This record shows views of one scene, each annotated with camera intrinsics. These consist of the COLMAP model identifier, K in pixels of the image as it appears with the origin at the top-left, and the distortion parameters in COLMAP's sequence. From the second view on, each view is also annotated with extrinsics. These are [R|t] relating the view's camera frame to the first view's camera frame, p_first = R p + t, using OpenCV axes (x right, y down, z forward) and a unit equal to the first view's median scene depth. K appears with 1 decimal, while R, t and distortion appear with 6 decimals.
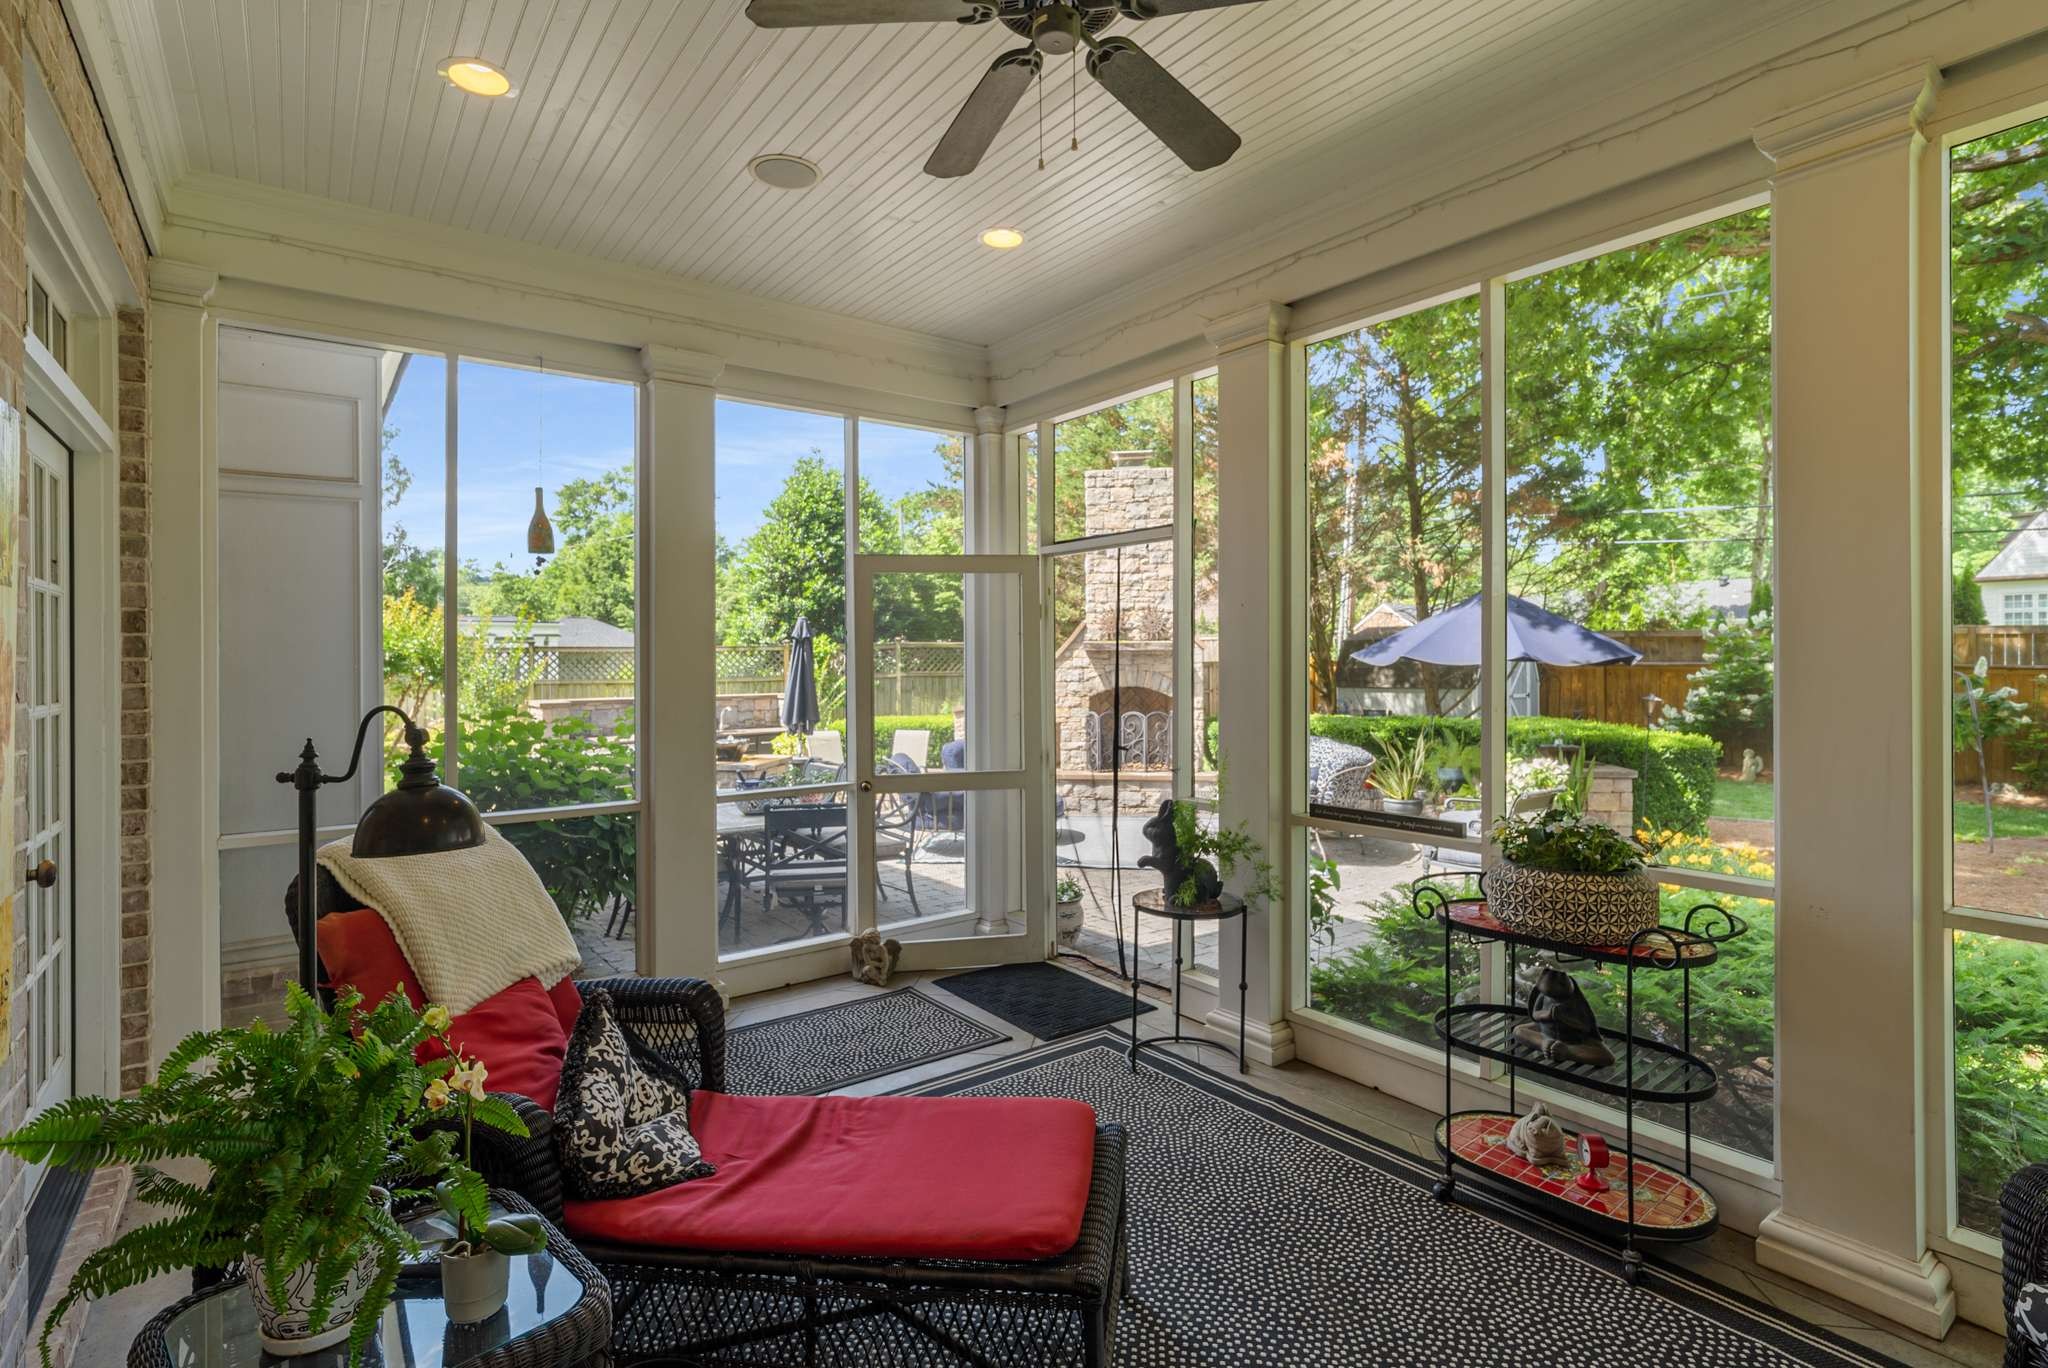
lens RADIAL K [[986.3, 0, 1030.2], [0, 986.3, 690.2], [0, 0, 1]] dist [0.000143, 0.000825]
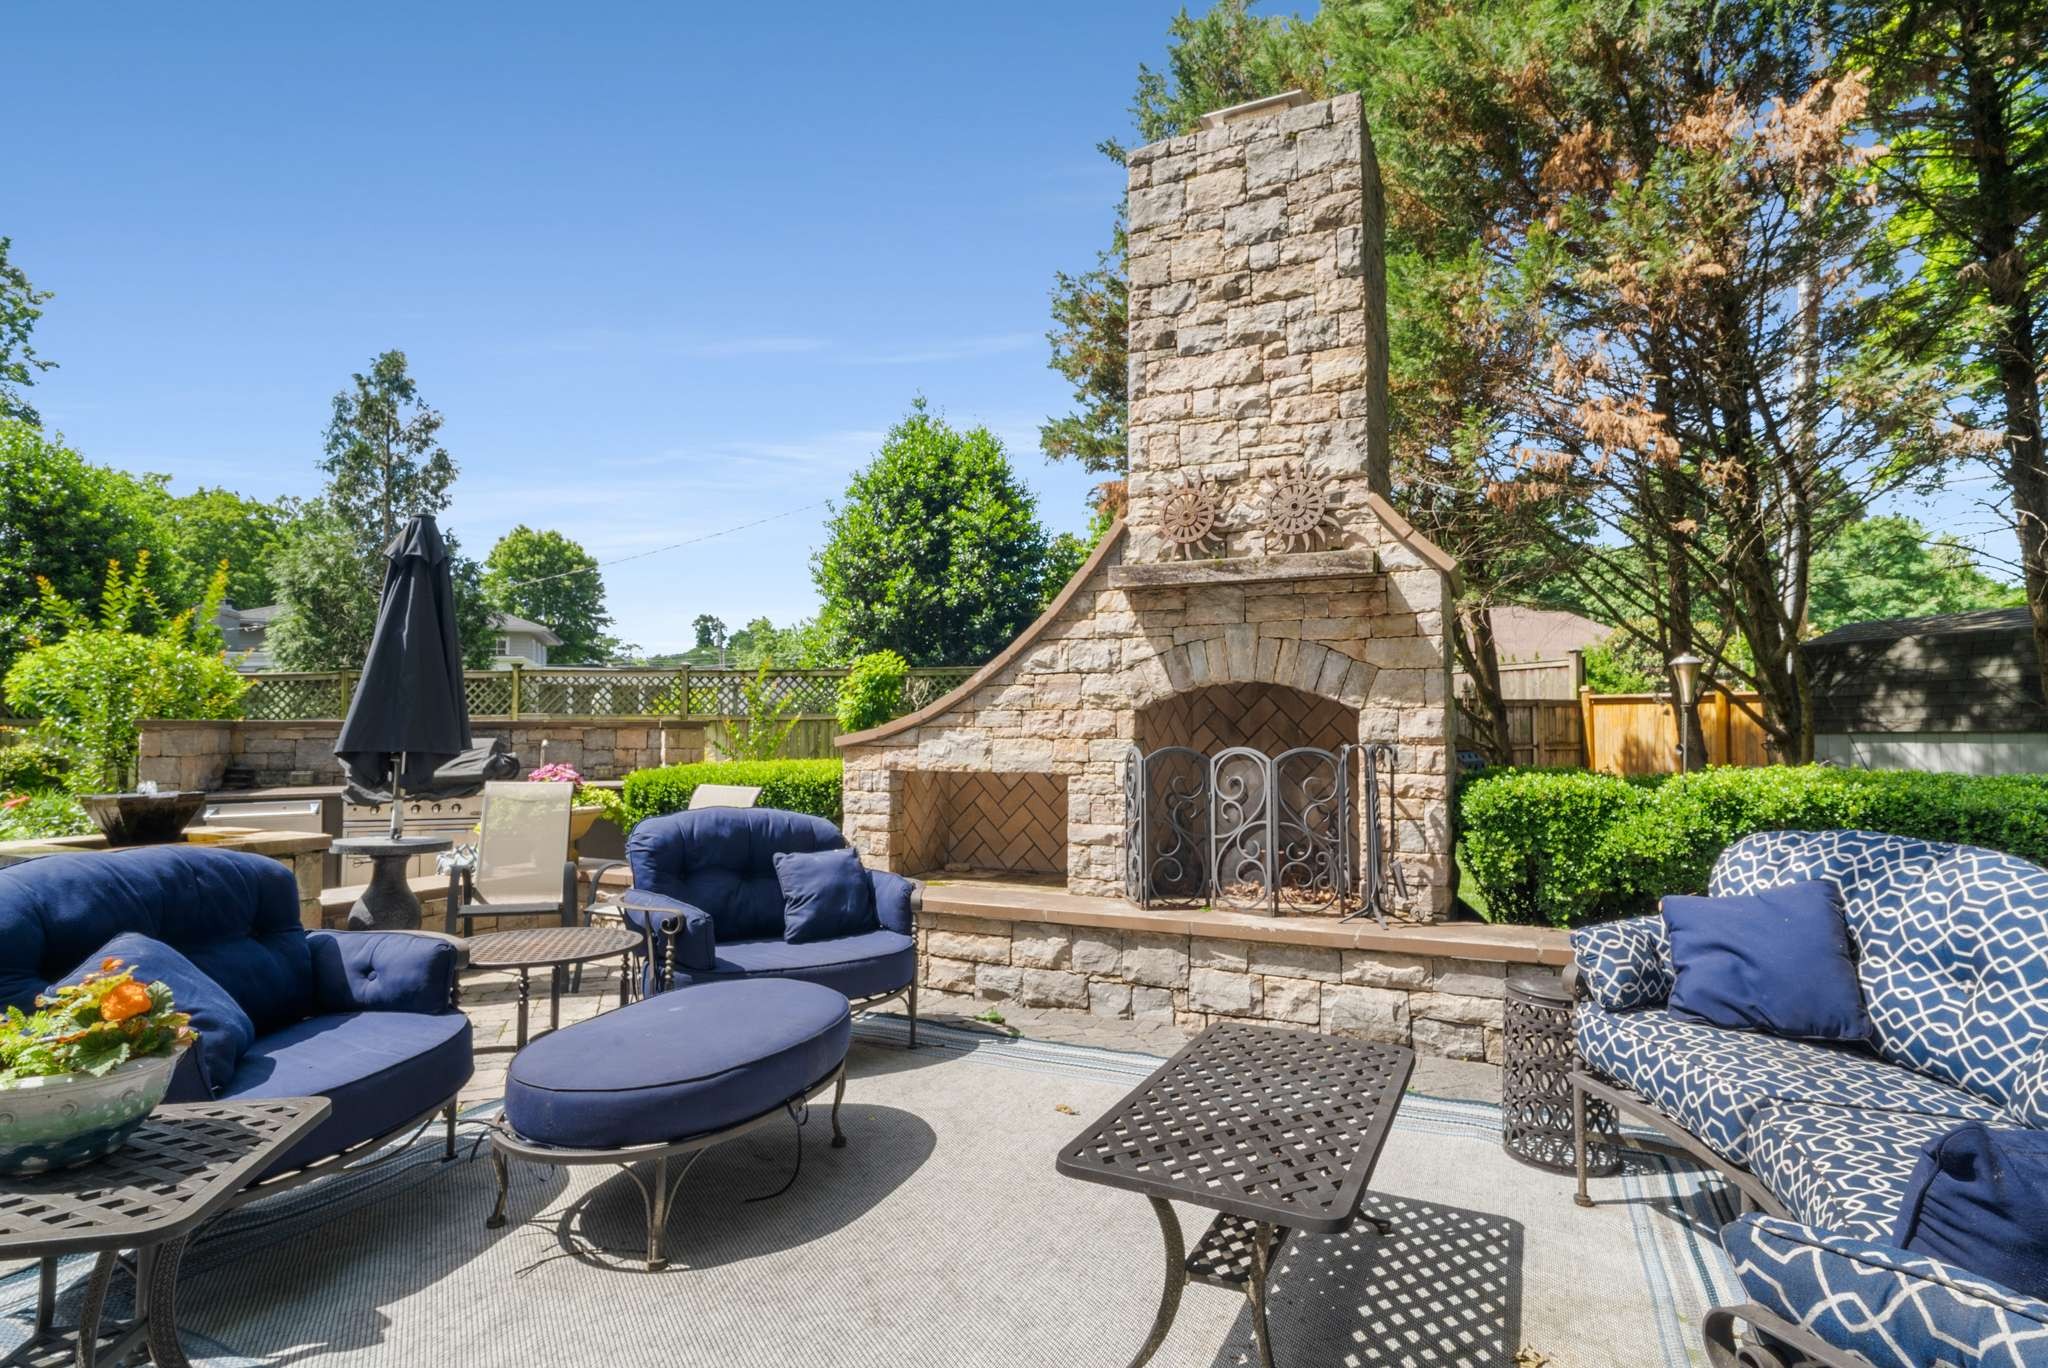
lens RADIAL K [[986.3, 0, 1030.2], [0, 986.3, 690.2], [0, 0, 1]] dist [0.000143, 0.000825]
pose [[0.951996, -0.005593, -0.306061, 0.140213], [-0.016780, 0.997376, -0.070423, 0.027400], [0.305652, 0.072178, 0.949404, 0.615527]]
